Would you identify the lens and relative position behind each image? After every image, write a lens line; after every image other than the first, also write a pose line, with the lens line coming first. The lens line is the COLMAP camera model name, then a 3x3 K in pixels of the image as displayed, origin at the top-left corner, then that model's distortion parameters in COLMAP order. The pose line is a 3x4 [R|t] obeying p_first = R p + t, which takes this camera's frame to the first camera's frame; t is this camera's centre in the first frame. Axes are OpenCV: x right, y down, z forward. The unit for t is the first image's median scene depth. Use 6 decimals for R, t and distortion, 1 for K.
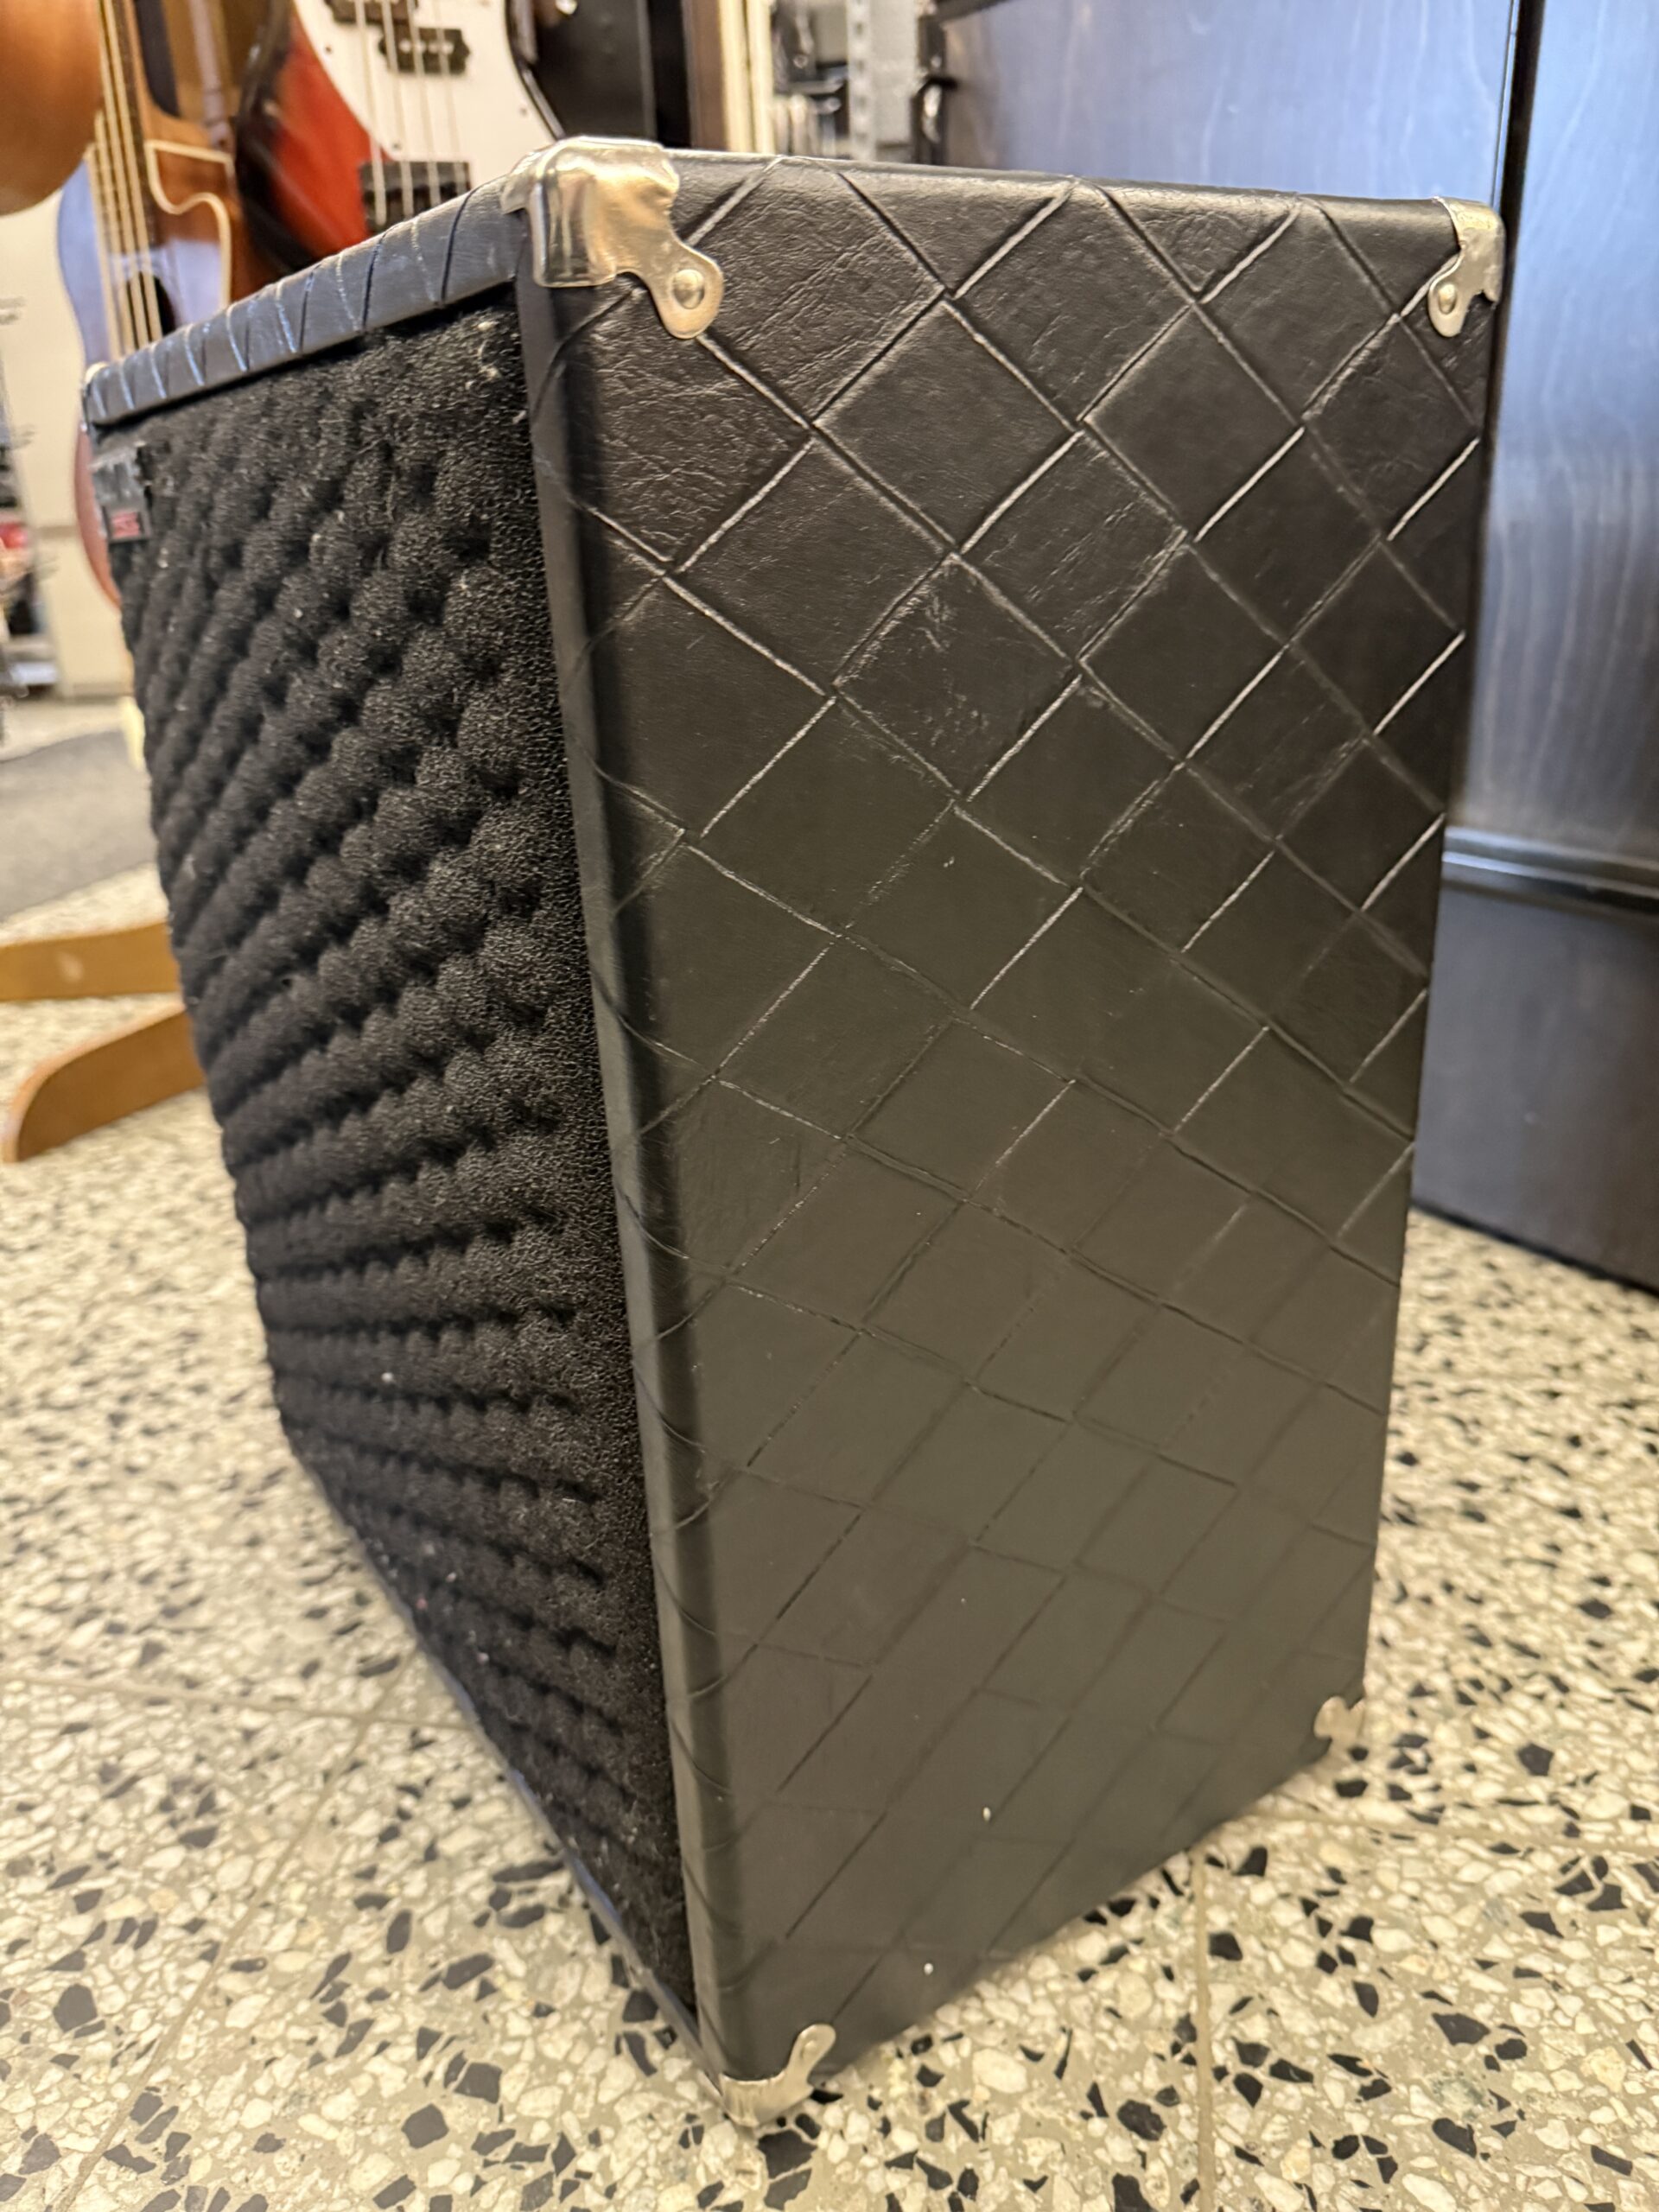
lens RADIAL K [[1659.6, 0, 828.2], [0, 1659.6, 1101.9], [0, 0, 1]] dist [0.019789, -0.031679]
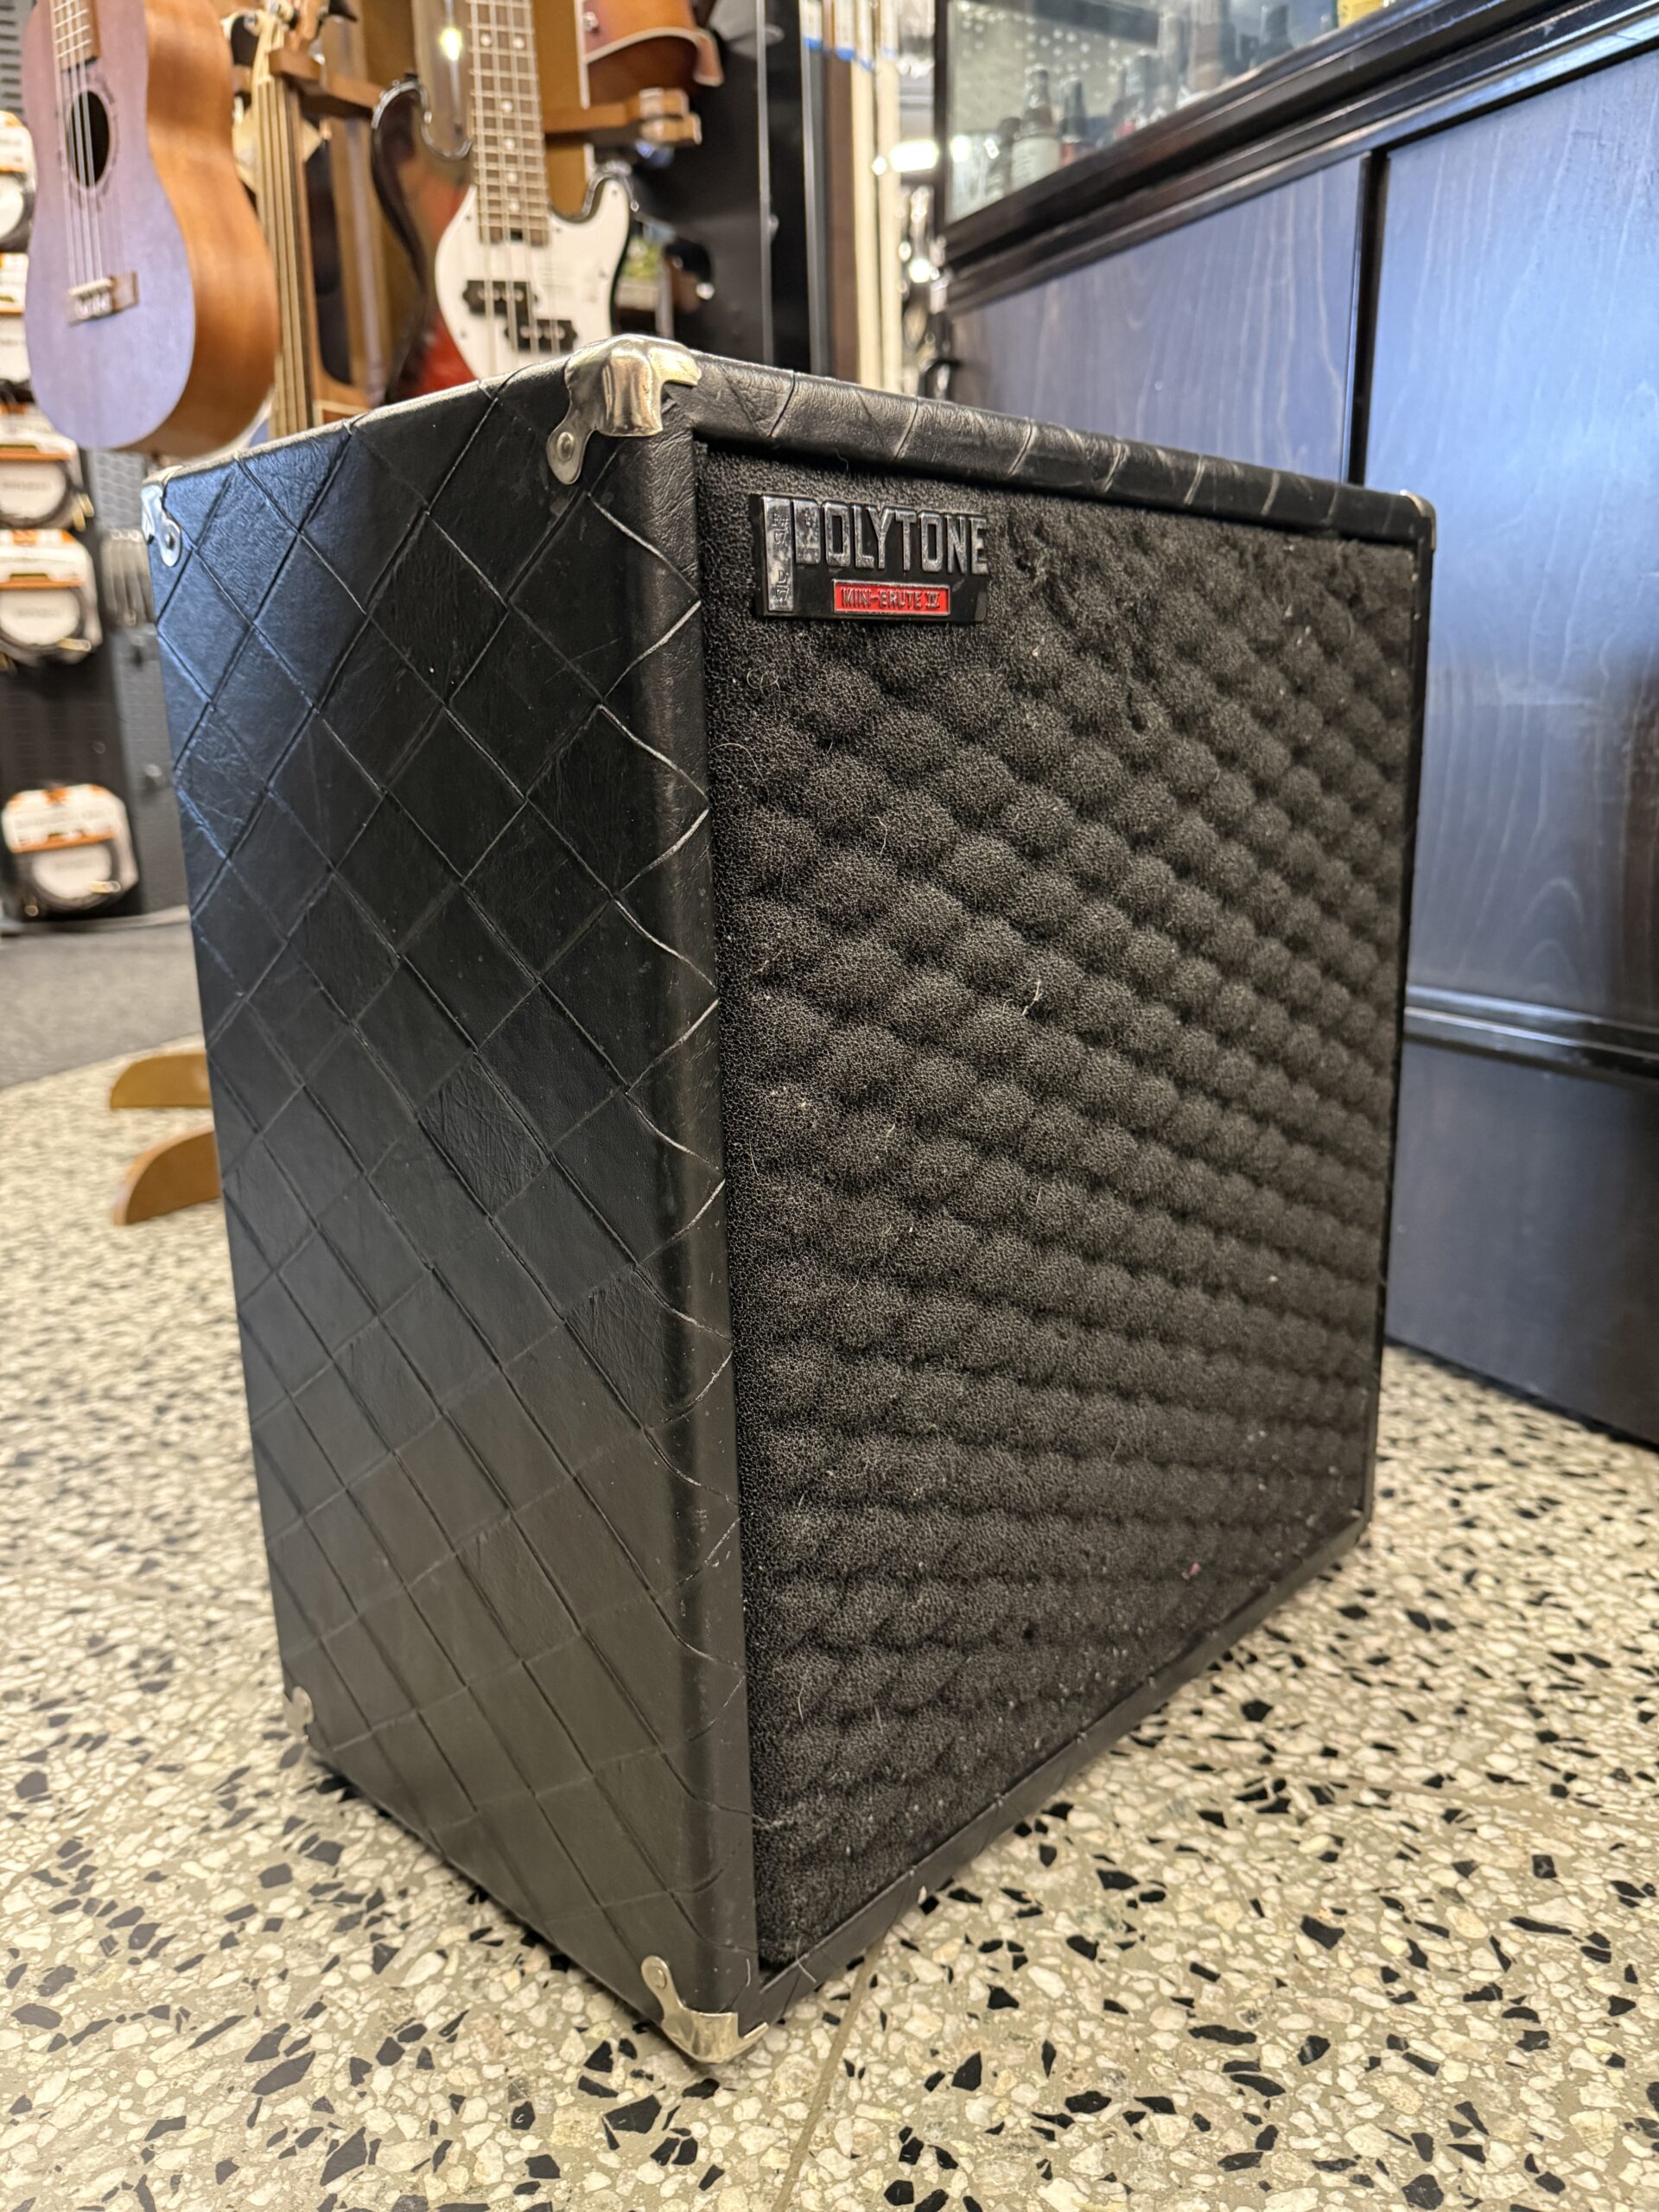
lens RADIAL K [[1659.6, 0, 838.7], [0, 1659.6, 1095.0], [0, 0, 1]] dist [0.019789, -0.031679]
pose [[0.994784, 0.045286, -0.091397, 0.226007], [-0.056749, 0.990279, -0.126992, 0.134768], [0.084757, 0.131516, 0.987684, -0.244132]]
